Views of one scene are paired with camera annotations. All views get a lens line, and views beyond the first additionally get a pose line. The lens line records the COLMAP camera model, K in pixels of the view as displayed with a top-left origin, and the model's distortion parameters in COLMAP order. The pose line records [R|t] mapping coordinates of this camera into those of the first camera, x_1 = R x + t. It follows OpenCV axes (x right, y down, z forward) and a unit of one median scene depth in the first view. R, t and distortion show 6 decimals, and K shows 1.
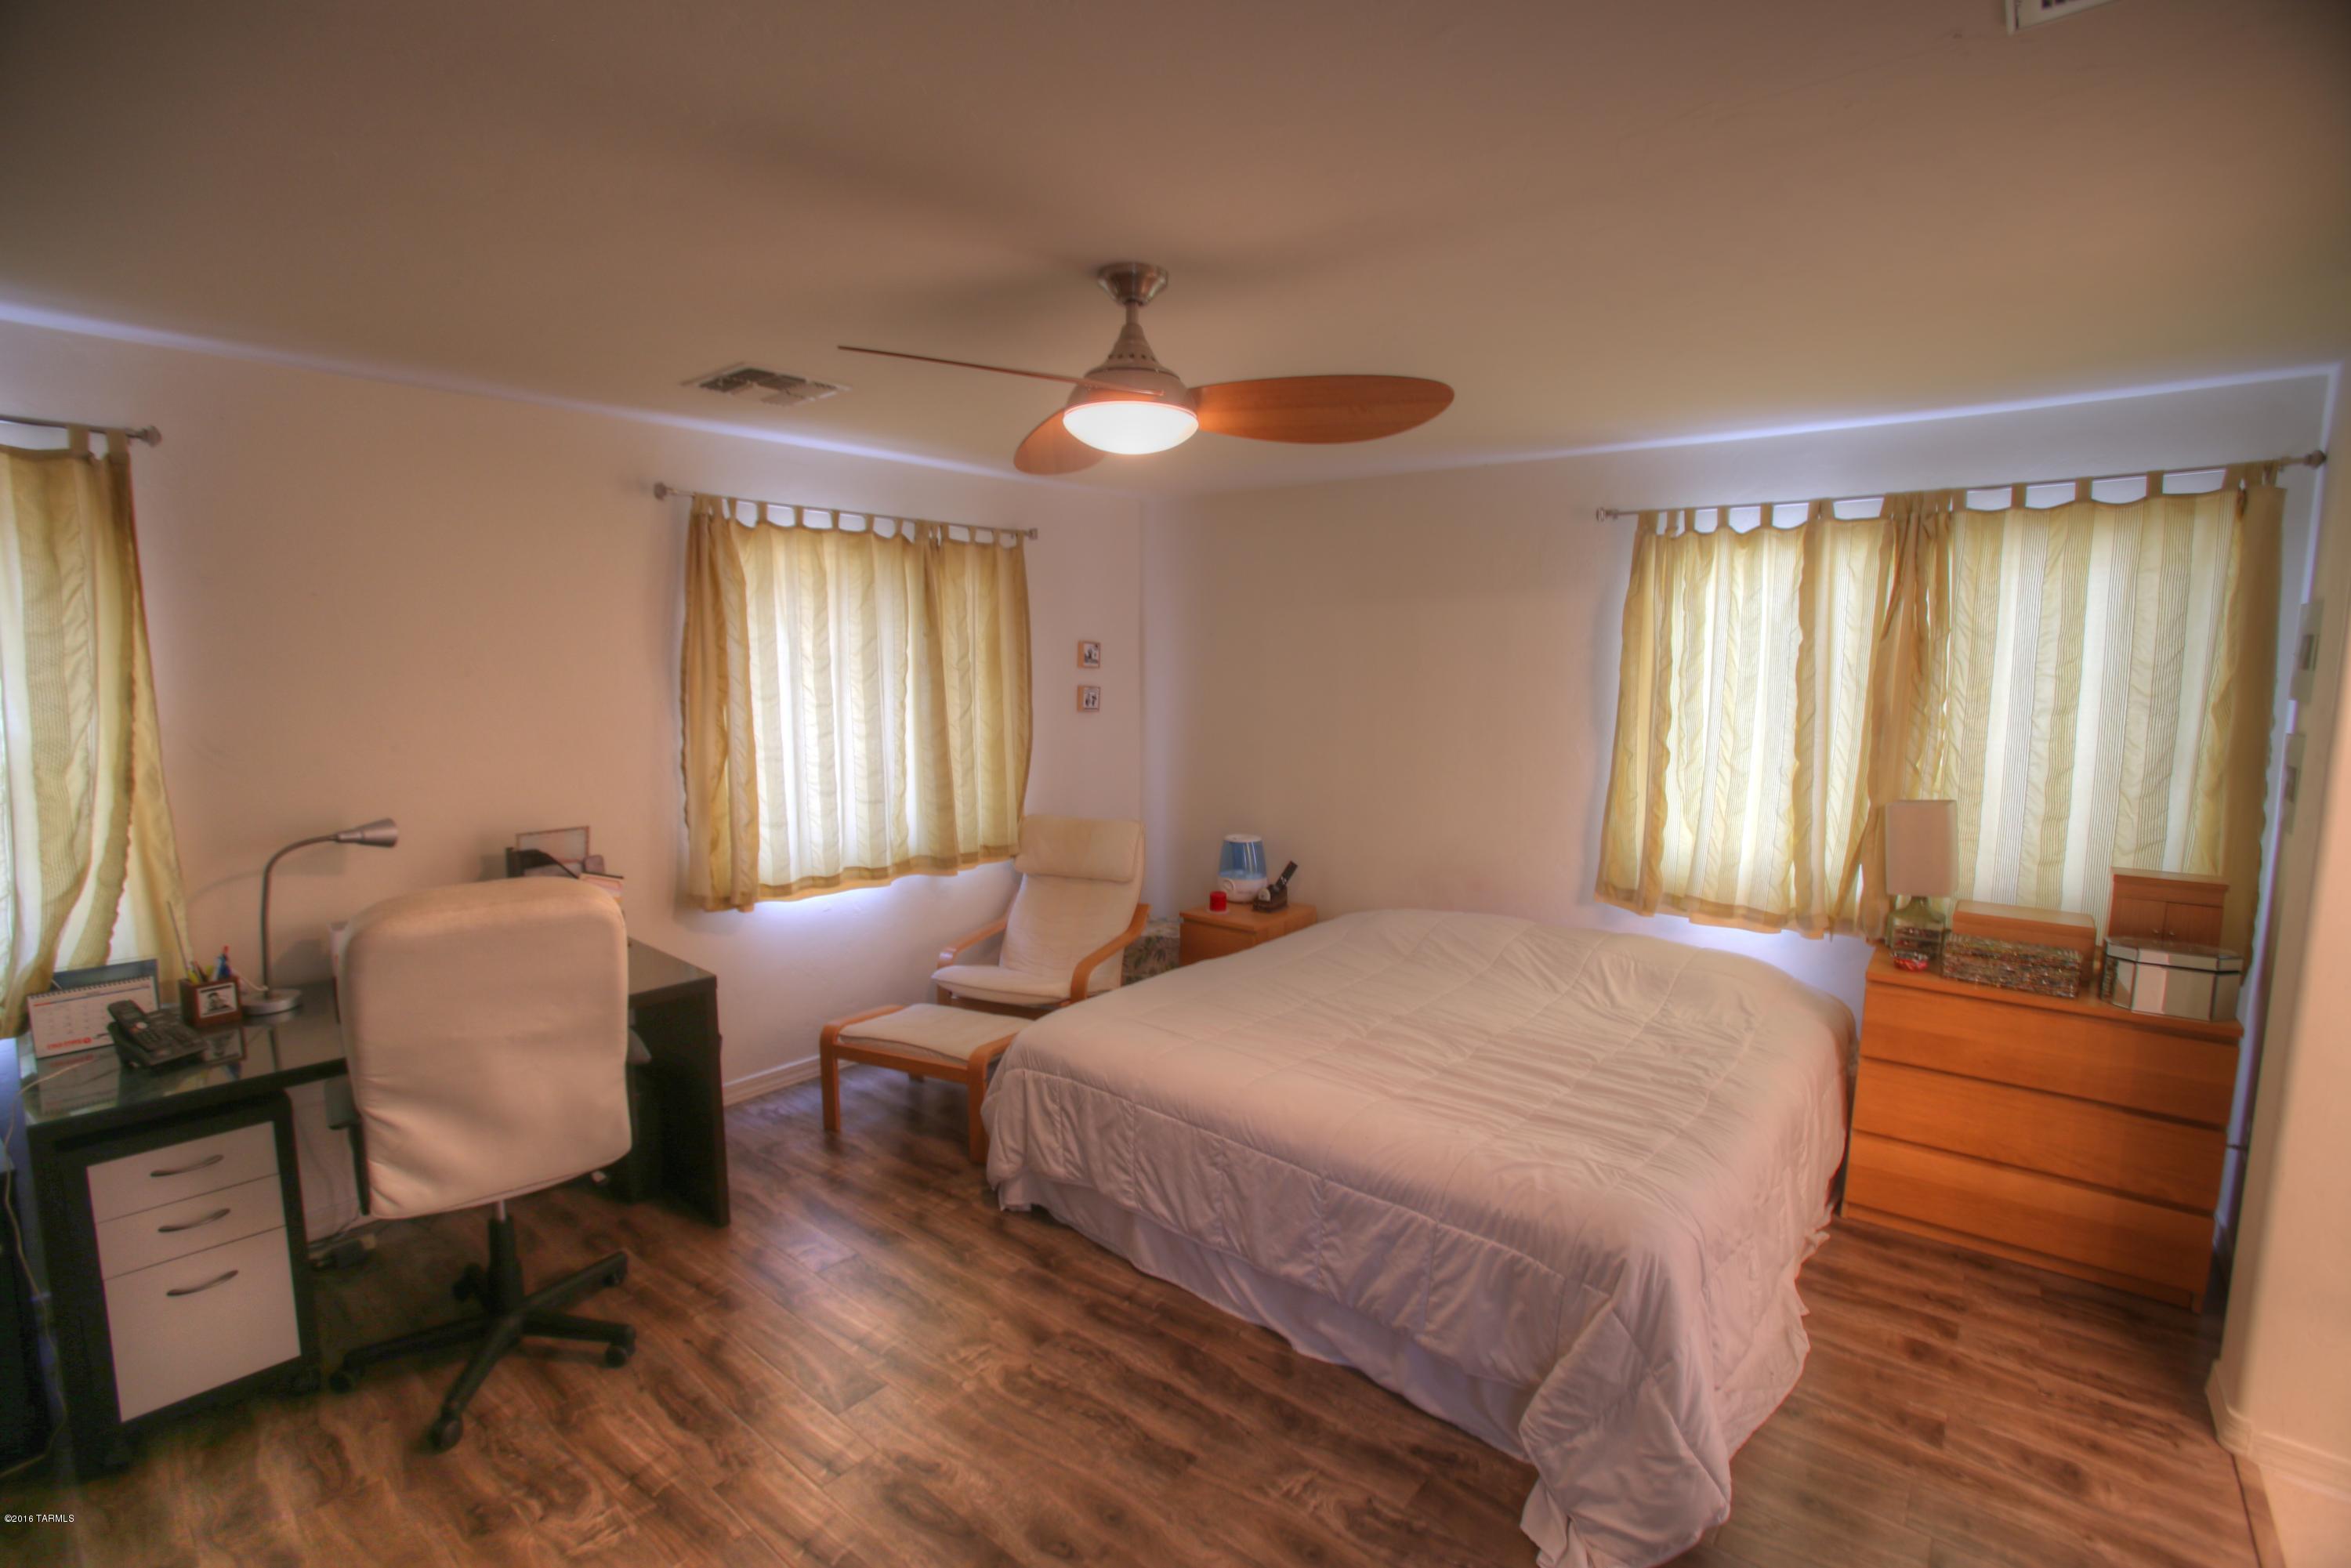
lens RADIAL K [[1101.8, 0, 1176.5], [0, 1101.8, 805.3], [0, 0, 1]] dist [-0.078090, 0.027348]
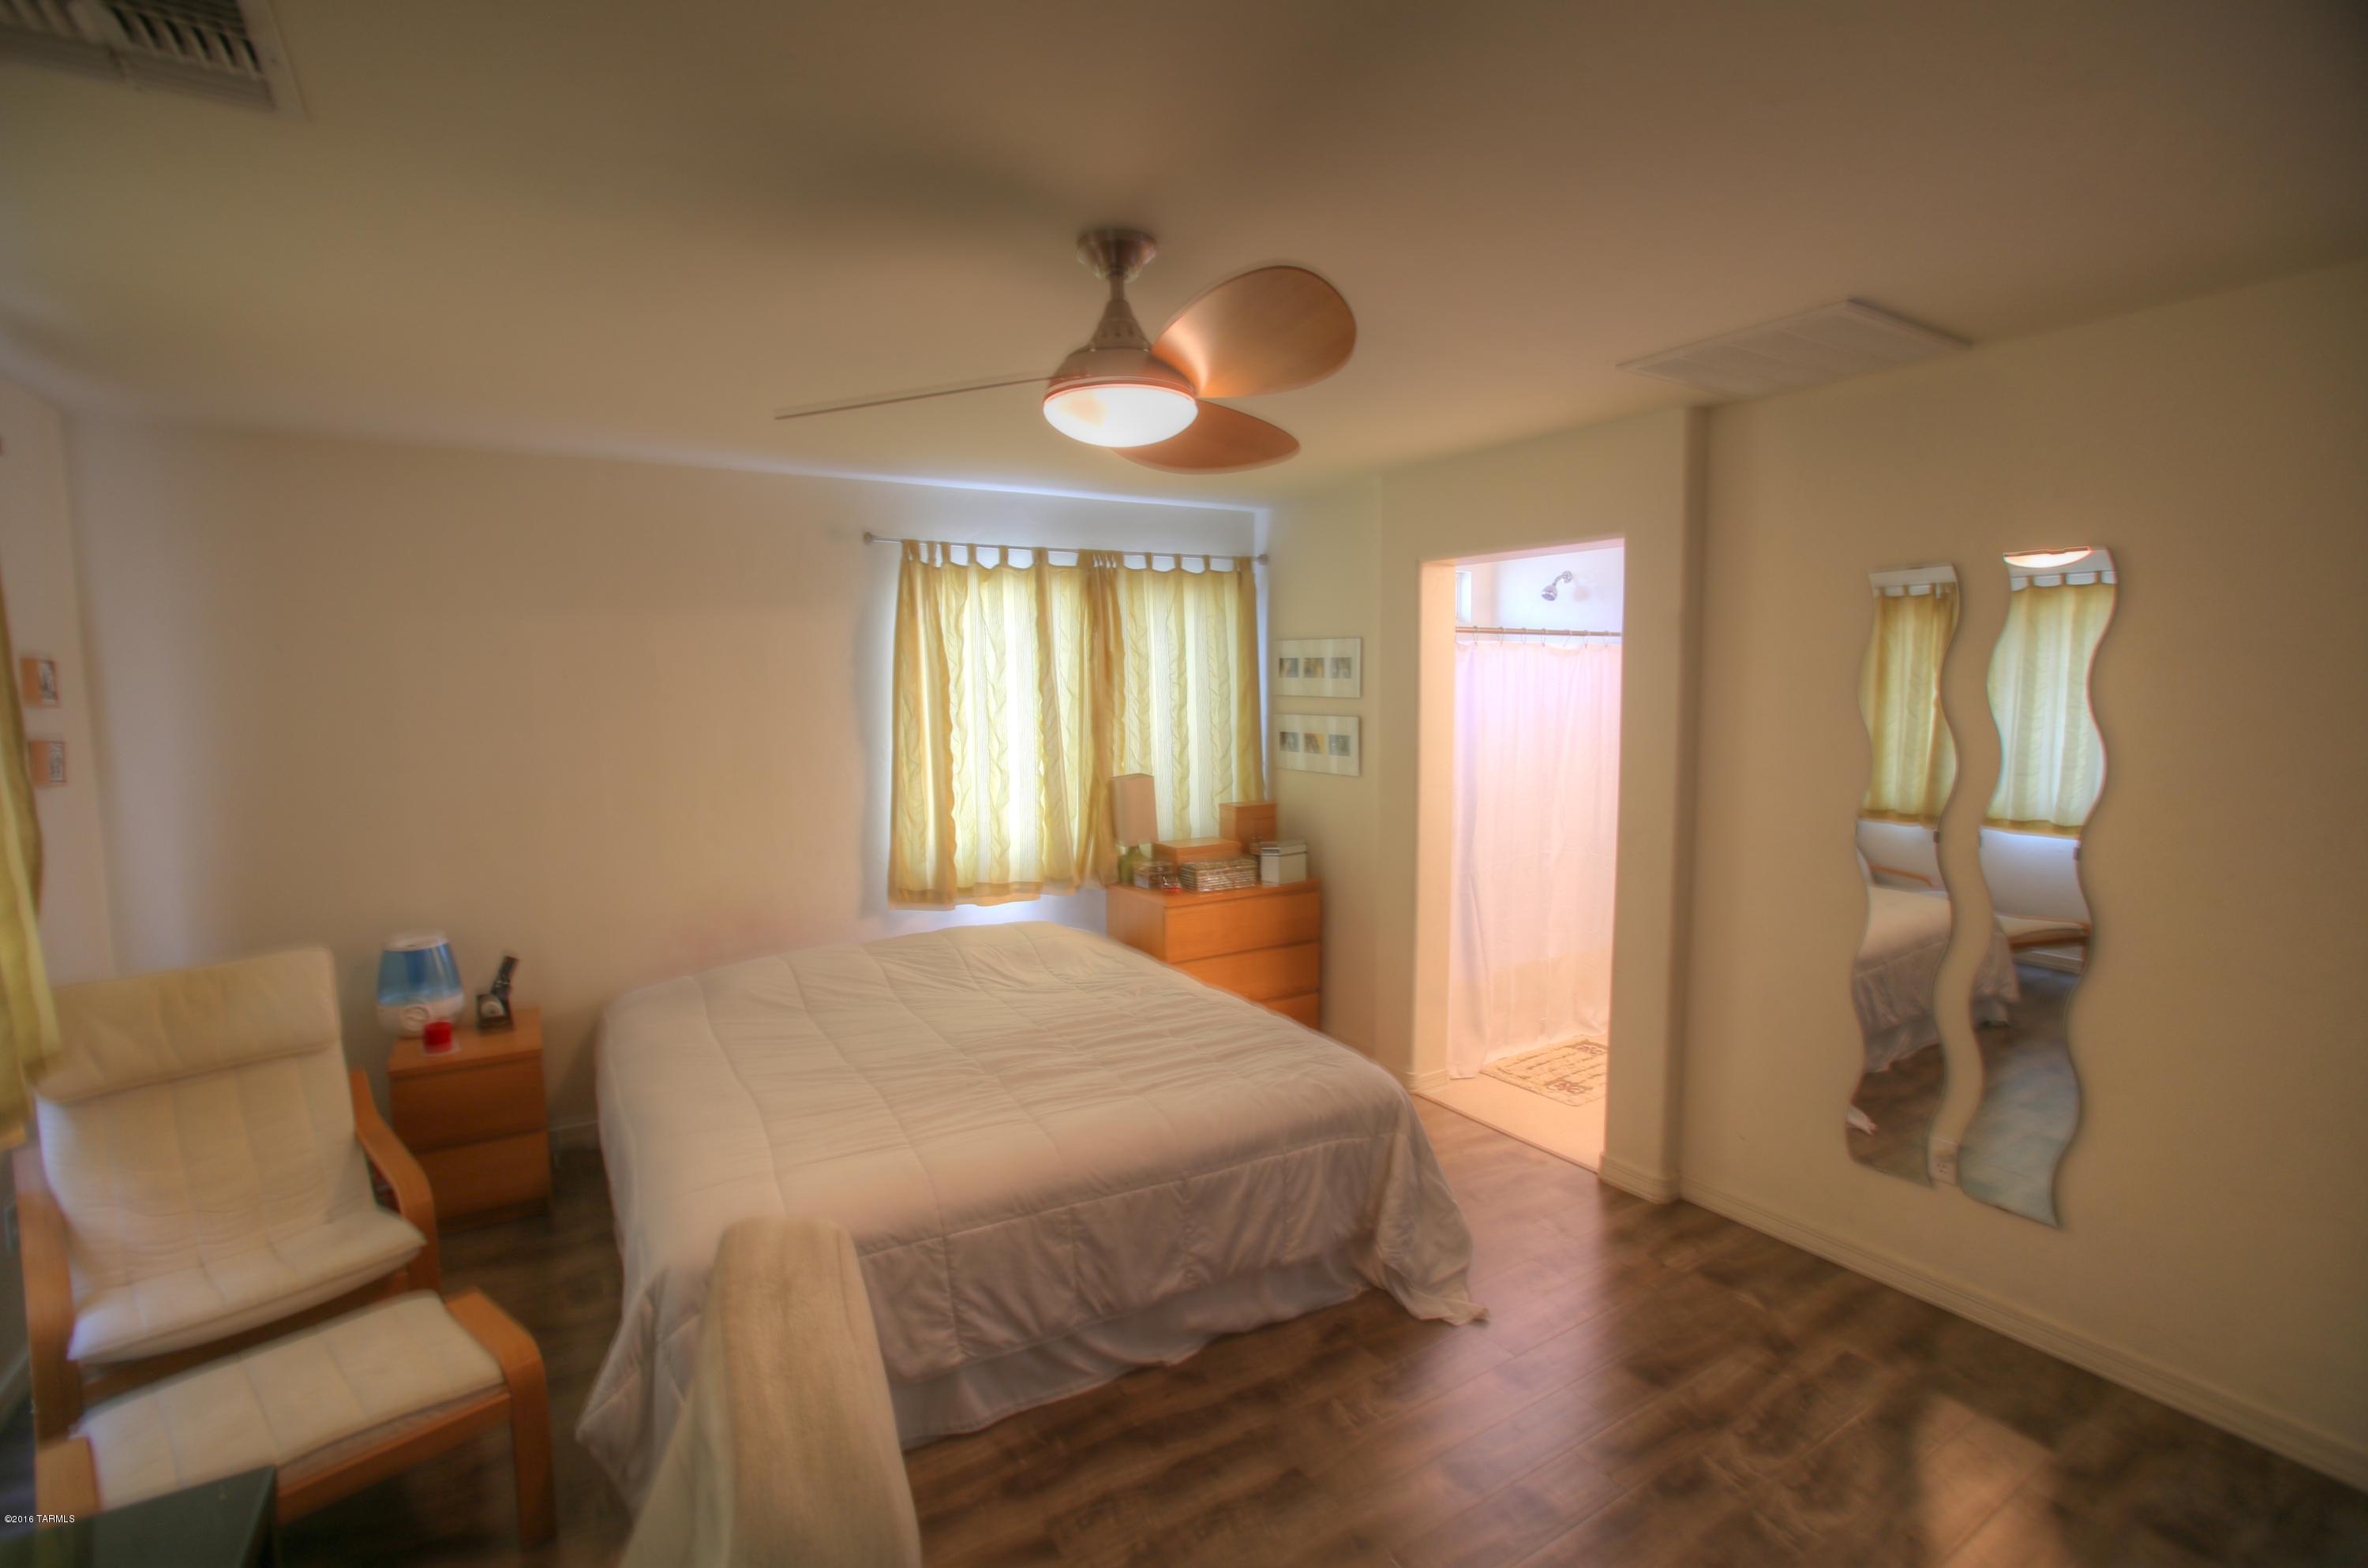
lens RADIAL K [[1093.4, 0, 1170.1], [0, 1093.4, 786.4], [0, 0, 1]] dist [-0.086744, 0.042393]
pose [[0.309789, -0.096492, 0.945896, -0.678533], [0.128781, 0.989928, 0.058807, -0.073722], [-0.942044, 0.103595, 0.319095, 0.548715]]
